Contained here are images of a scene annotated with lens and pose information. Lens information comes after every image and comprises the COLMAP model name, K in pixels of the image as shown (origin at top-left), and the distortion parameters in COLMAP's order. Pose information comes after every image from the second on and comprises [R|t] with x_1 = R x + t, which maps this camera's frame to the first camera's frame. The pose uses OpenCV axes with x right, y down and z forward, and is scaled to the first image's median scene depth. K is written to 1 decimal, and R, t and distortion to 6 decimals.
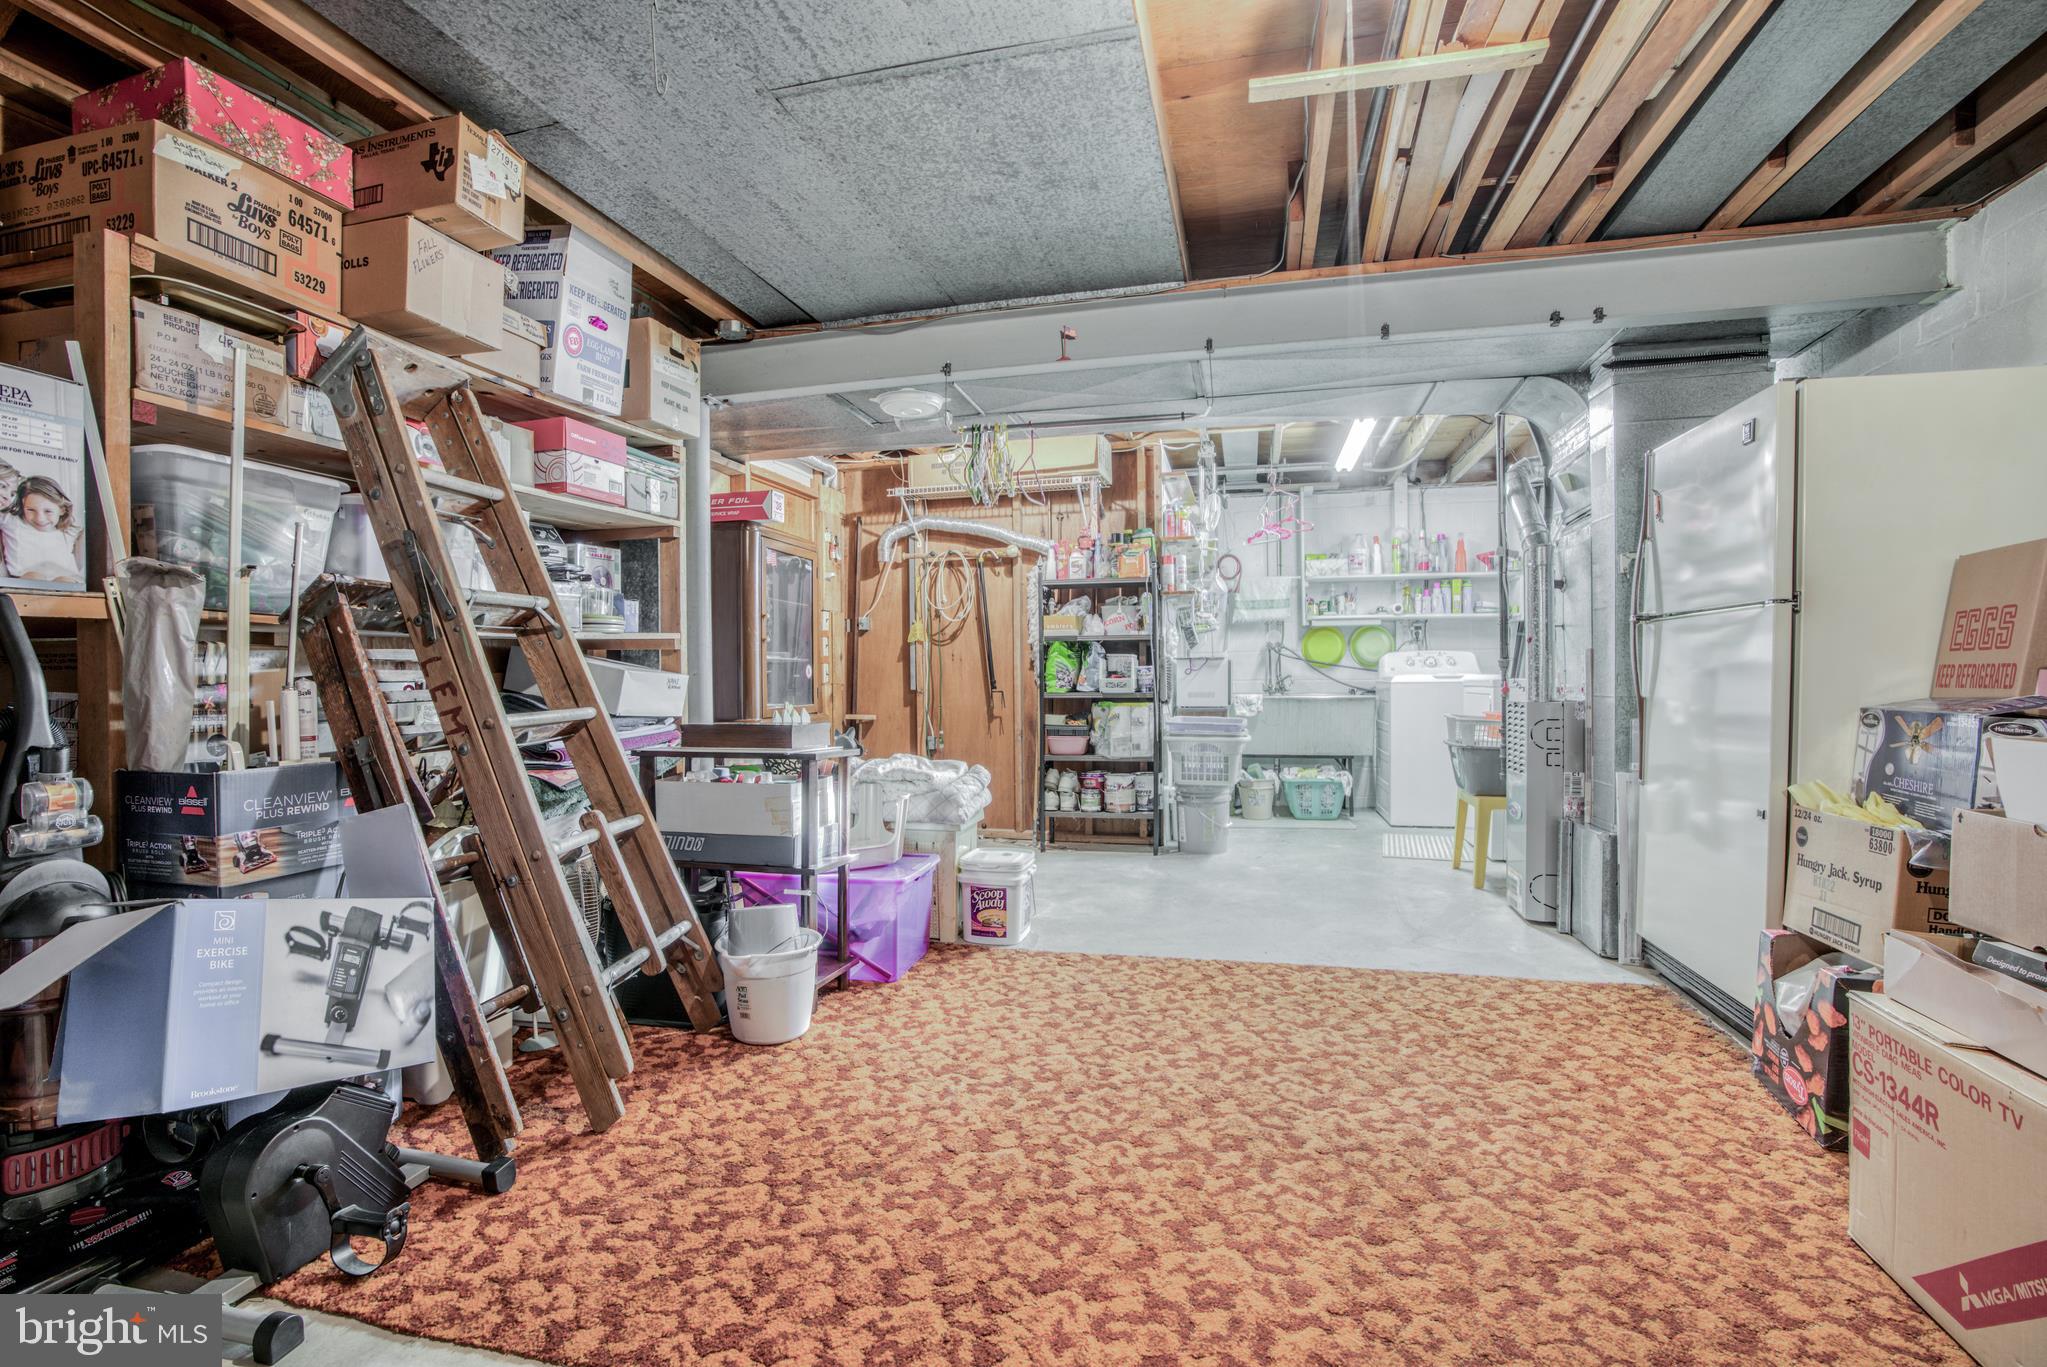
lens RADIAL K [[943.7, 0, 1020.5], [0, 943.7, 685.7], [0, 0, 1]] dist [-0.047038, 0.018184]
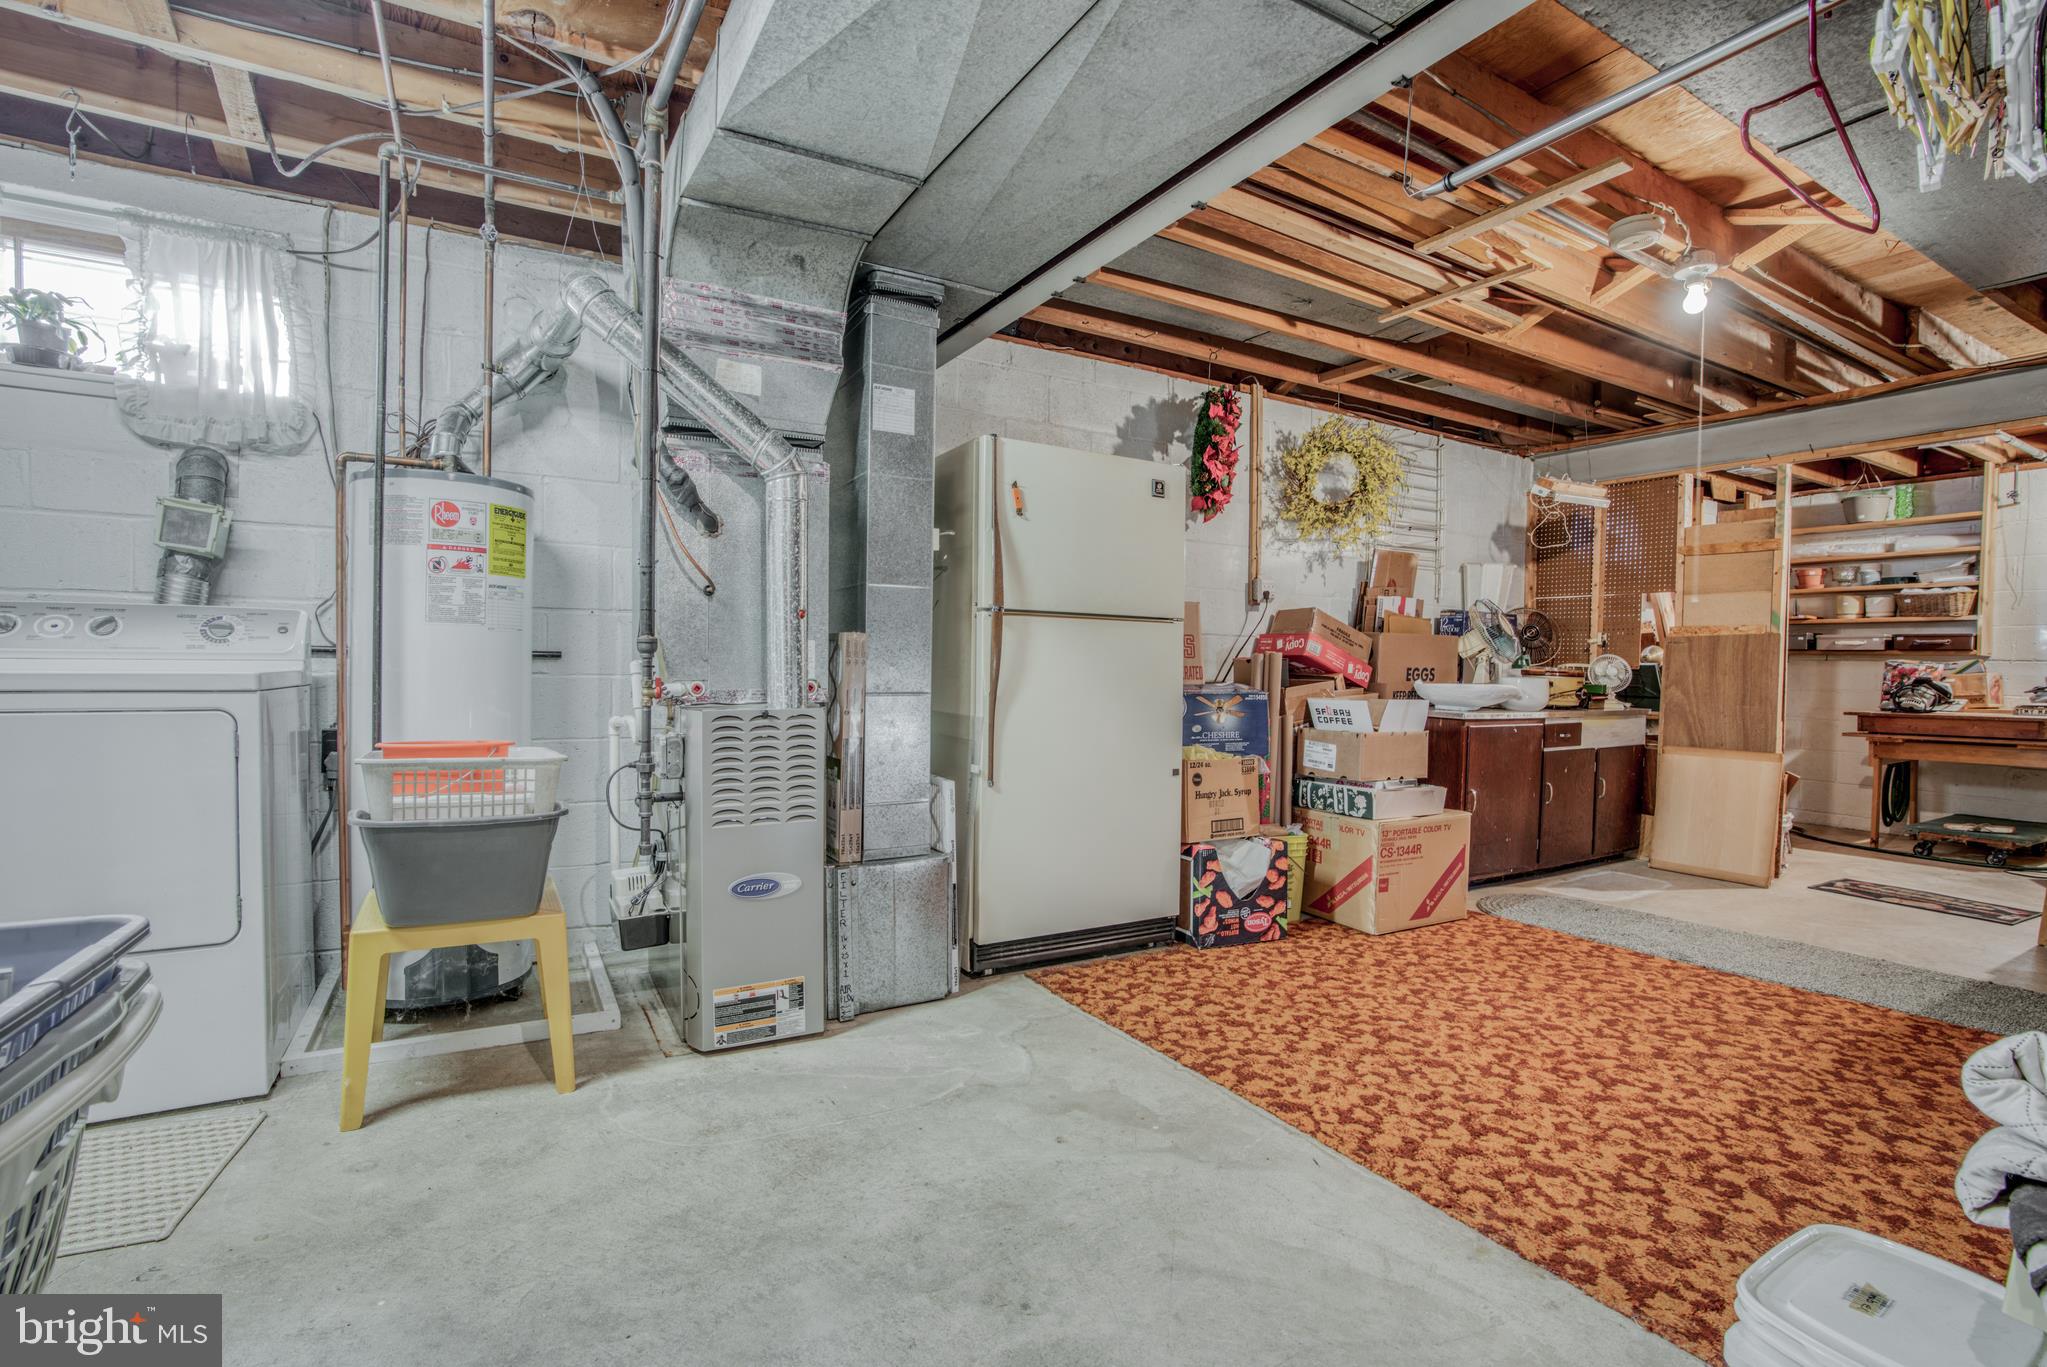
lens RADIAL K [[943.7, 0, 1017.1], [0, 943.7, 689.1], [0, 0, 1]] dist [-0.047038, 0.018184]
pose [[-0.694574, -0.027099, 0.718910, -0.053927], [-0.005967, 0.999473, 0.031910, -0.032247], [-0.719396, 0.017874, -0.694370, 2.289310]]
